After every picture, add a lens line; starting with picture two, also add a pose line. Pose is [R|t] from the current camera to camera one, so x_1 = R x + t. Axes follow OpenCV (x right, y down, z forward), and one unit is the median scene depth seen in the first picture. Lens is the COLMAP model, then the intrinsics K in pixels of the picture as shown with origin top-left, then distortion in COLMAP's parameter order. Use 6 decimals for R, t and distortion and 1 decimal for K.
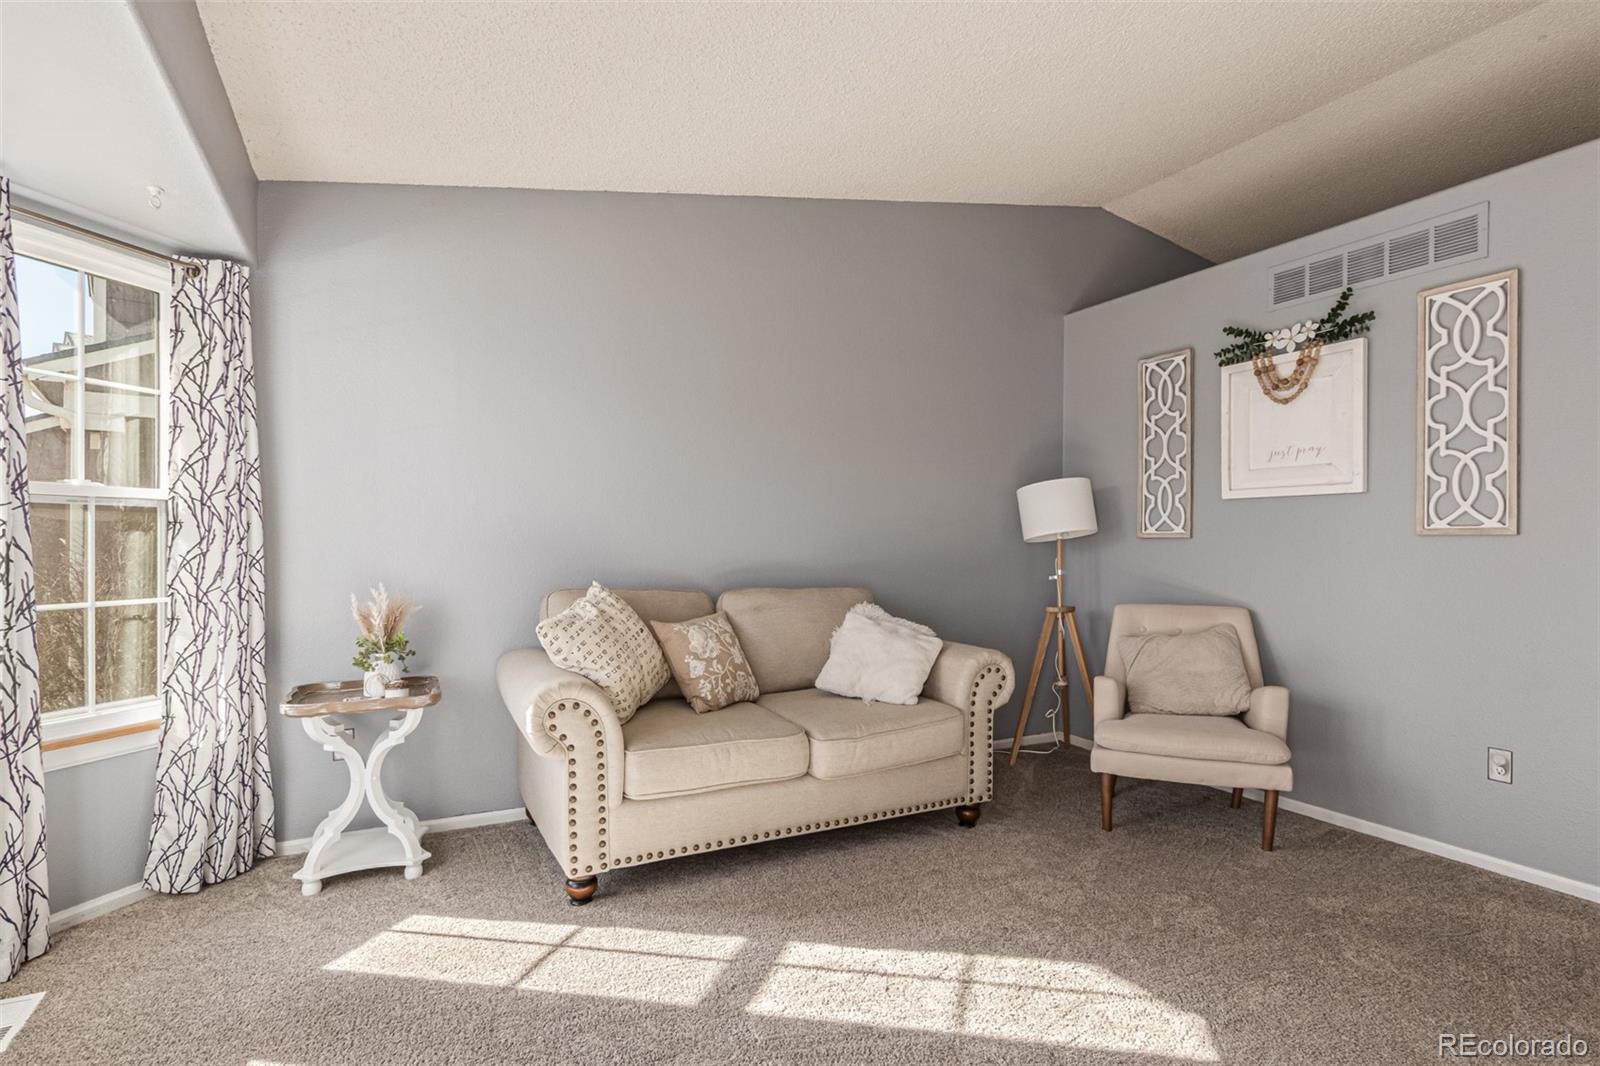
lens RADIAL K [[803.3, 0, 771.6], [0, 803.3, 546.5], [0, 0, 1]] dist [0.009483, 0.002728]
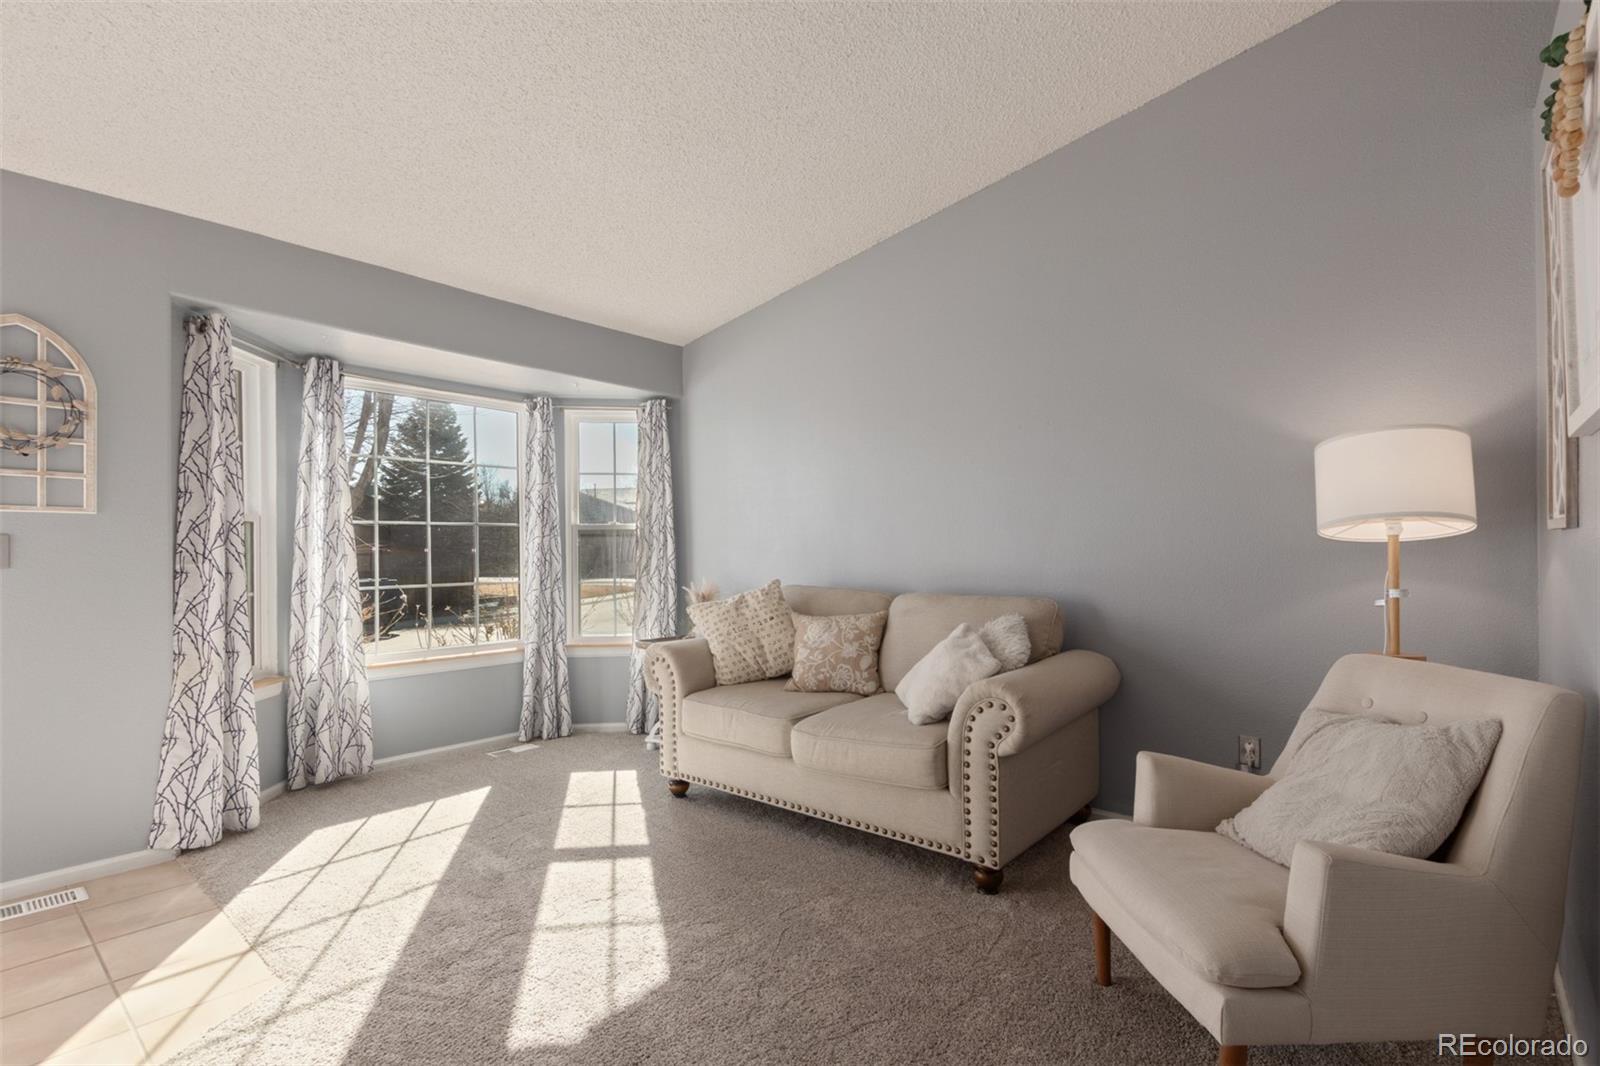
lens RADIAL K [[739.0, 0, 798.5], [0, 739.0, 539.9], [0, 0, 1]] dist [0.004507, -0.002384]
pose [[0.409989, -0.020617, -0.911858, 0.828943], [0.004780, 0.999779, -0.020456, 0.003160], [0.912078, 0.004028, 0.409997, 0.495588]]
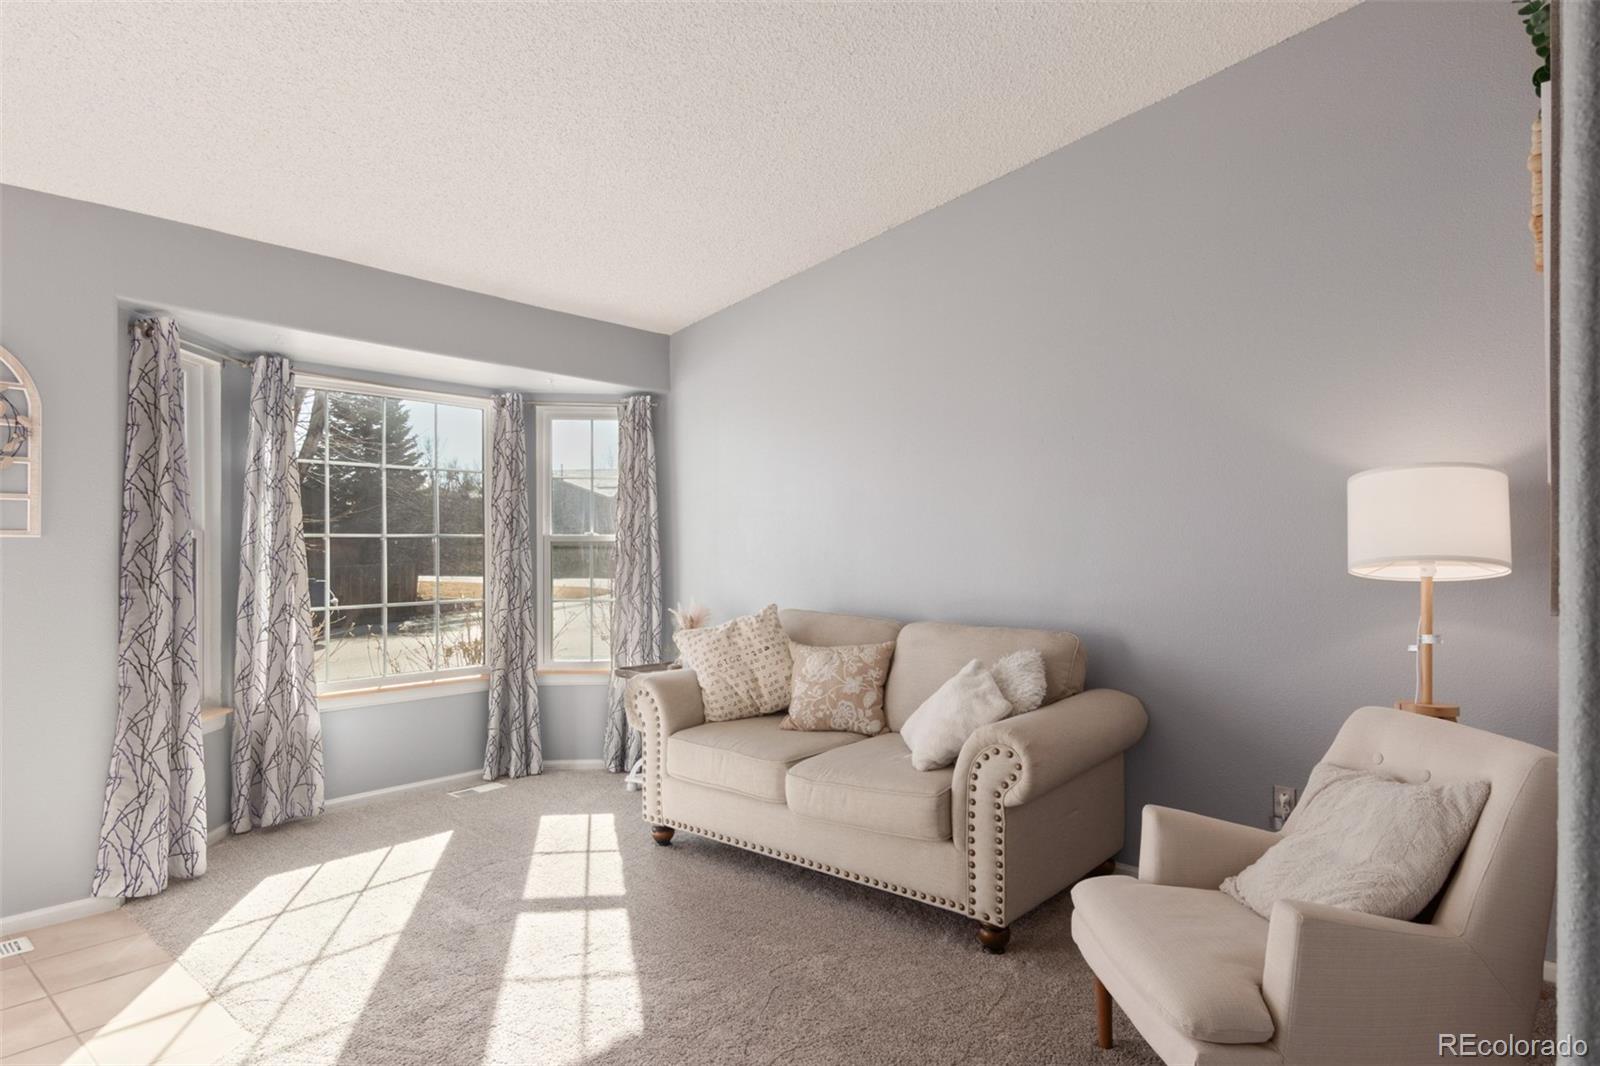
lens RADIAL K [[890.0, 0, 798.3], [0, 890.0, 539.8], [0, 0, 1]] dist [0.011992, -0.002164]
pose [[0.402082, -0.010807, -0.915540, 0.917401], [-0.003094, 0.999909, -0.013161, -0.031225], [0.915598, 0.008124, 0.402012, 0.468336]]
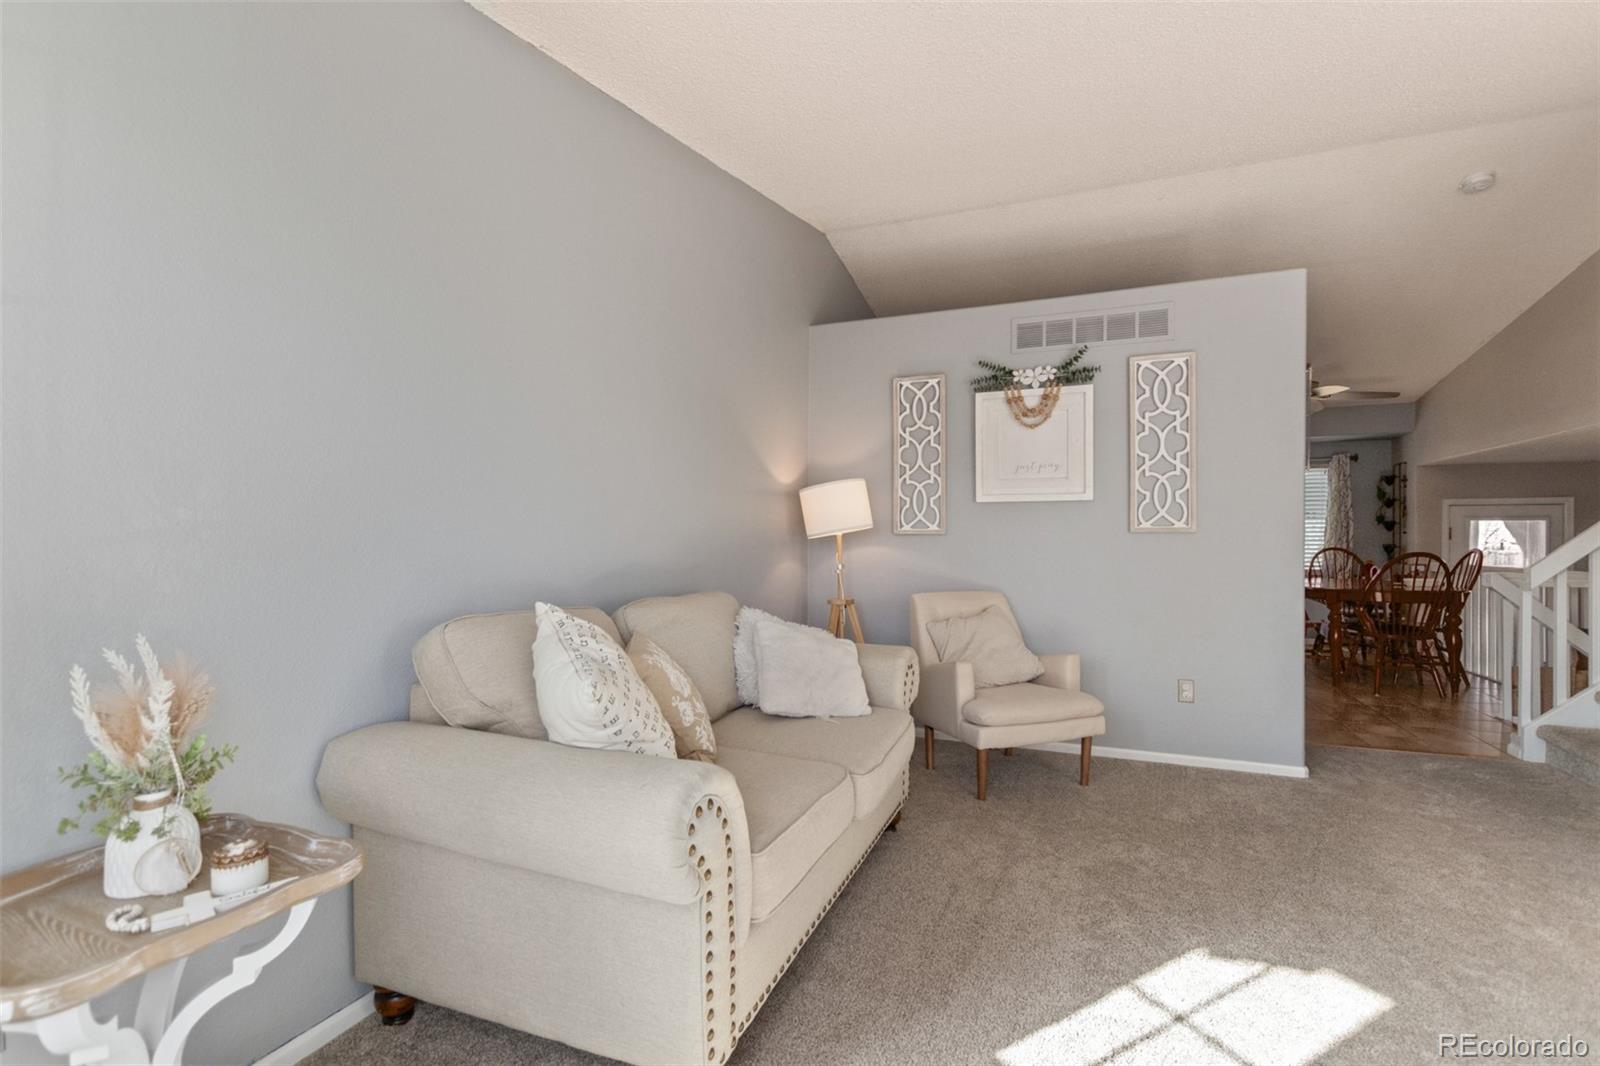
lens RADIAL K [[739.0, 0, 797.5], [0, 739.0, 537.1], [0, 0, 1]] dist [0.004507, -0.002384]
pose [[0.749954, -0.001525, 0.661488, -0.423997], [0.006048, 0.999971, -0.004552, -0.003510], [-0.661462, 0.007415, 0.749942, 0.392156]]
